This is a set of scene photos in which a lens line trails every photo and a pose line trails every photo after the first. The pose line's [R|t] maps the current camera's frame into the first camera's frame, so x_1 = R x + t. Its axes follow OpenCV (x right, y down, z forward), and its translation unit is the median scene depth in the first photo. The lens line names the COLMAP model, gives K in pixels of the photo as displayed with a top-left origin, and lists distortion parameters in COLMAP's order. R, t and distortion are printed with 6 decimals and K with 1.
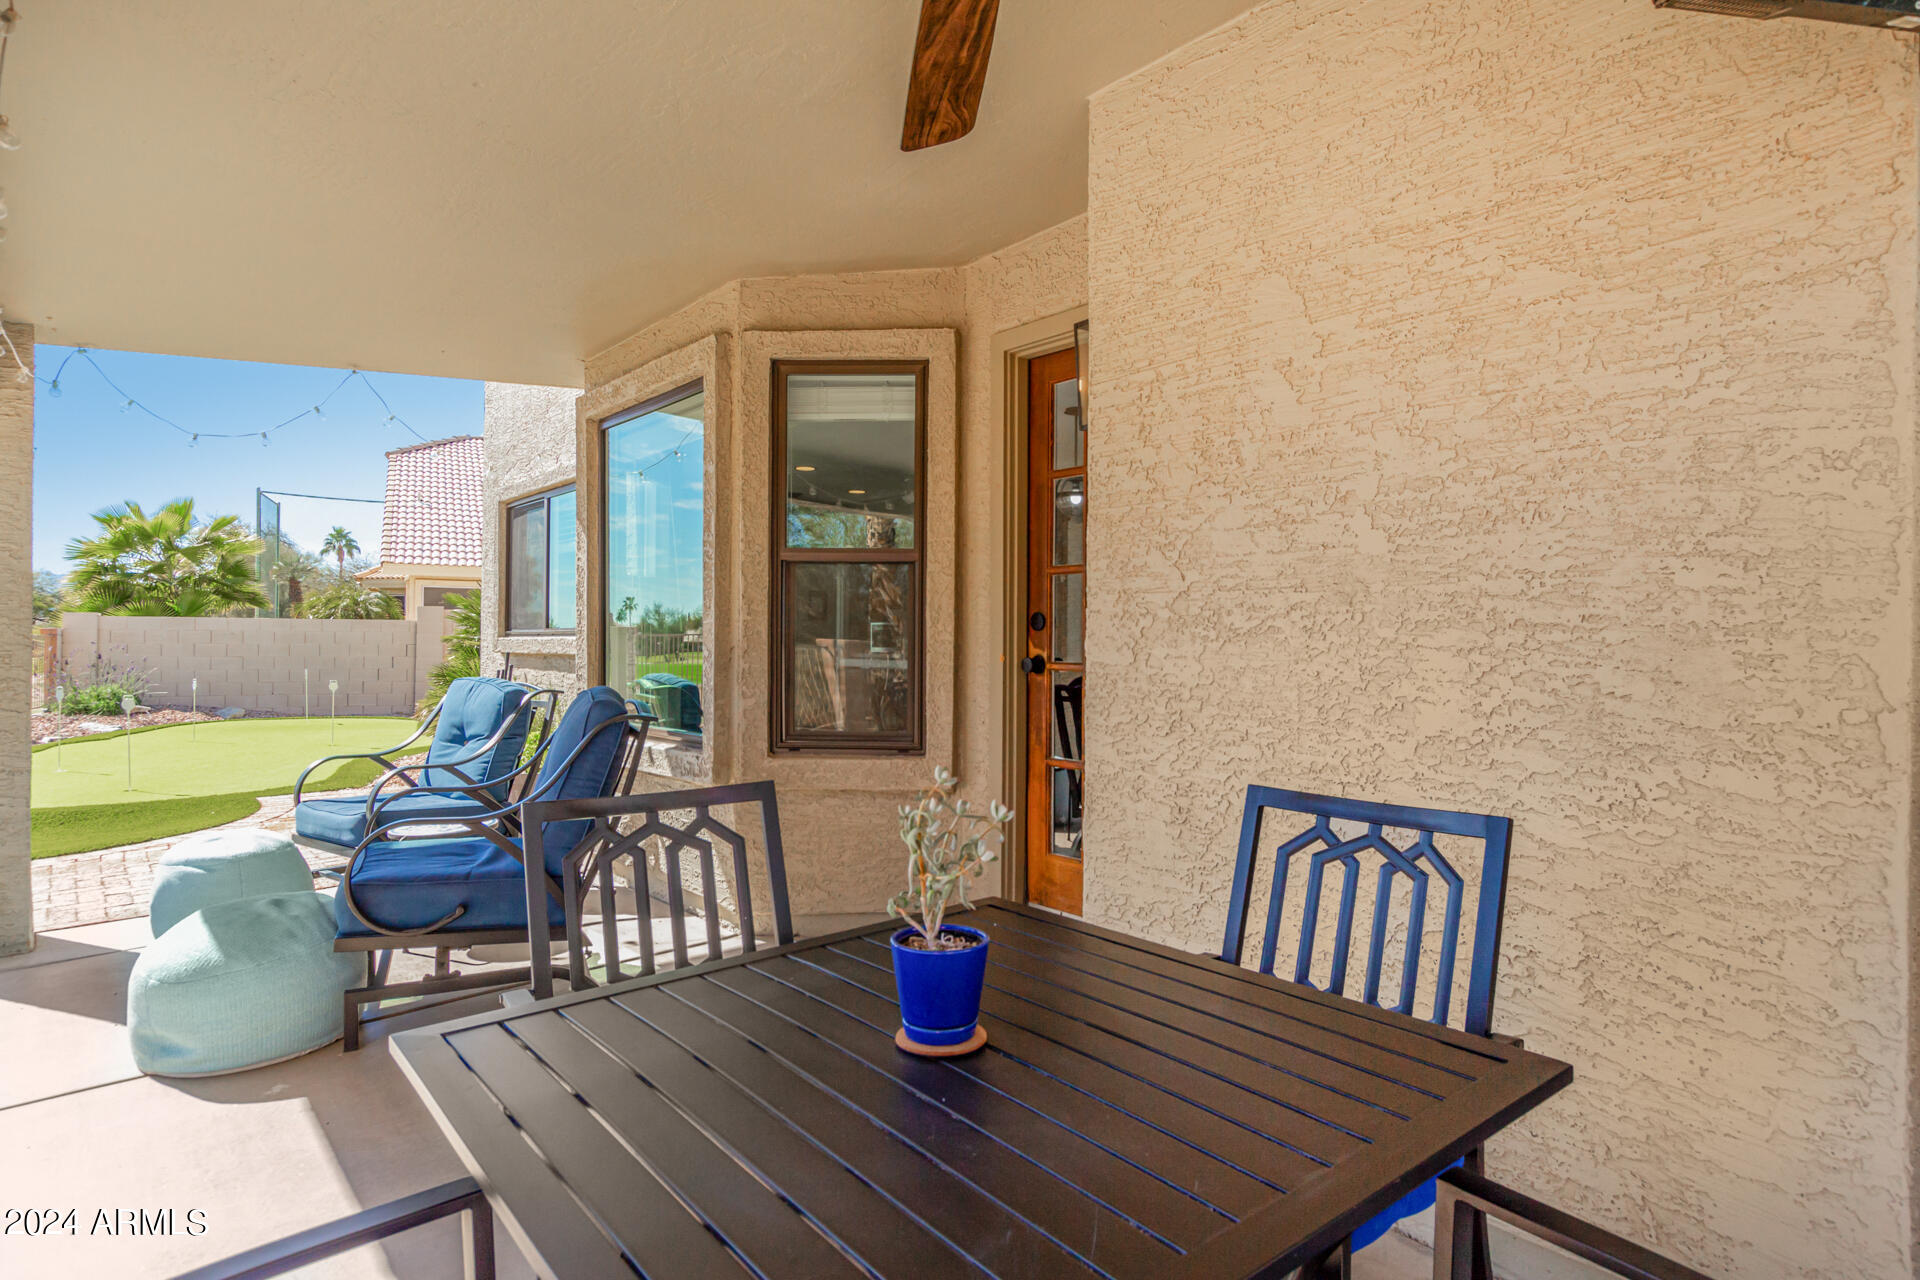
lens RADIAL K [[1048.0, 0, 960.0], [0, 1048.0, 640.0], [0, 0, 1]] dist [0.001792, -0.000107]
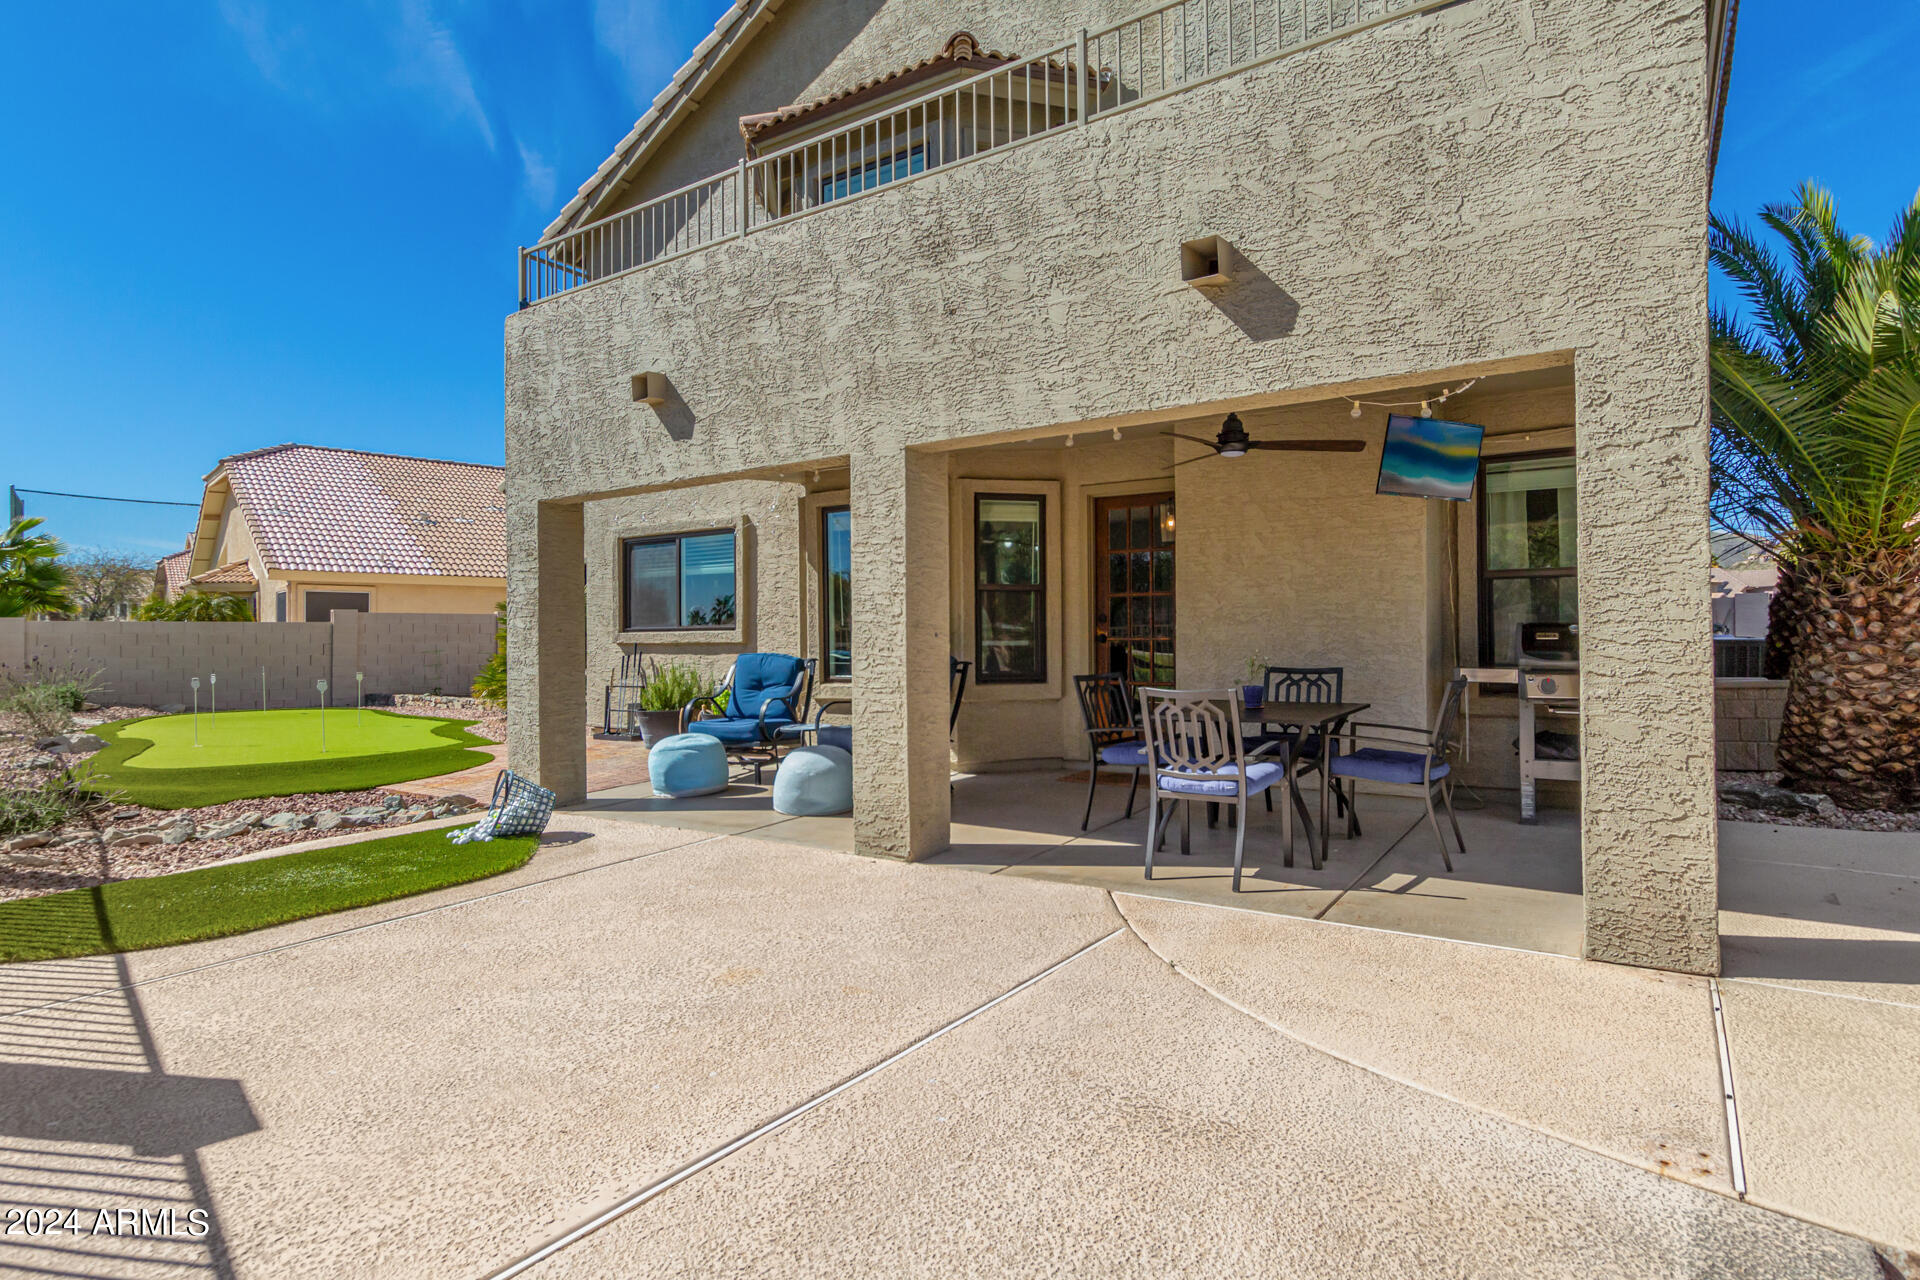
lens RADIAL K [[1004.2, 0, 960.0], [0, 1004.2, 640.0], [0, 0, 1]] dist [0.002633, 0.000612]
pose [[0.960720, -0.013755, 0.277177, -0.758247], [0.012619, 0.999903, 0.005882, 0.010010], [-0.277231, -0.002154, 0.960801, -0.889066]]
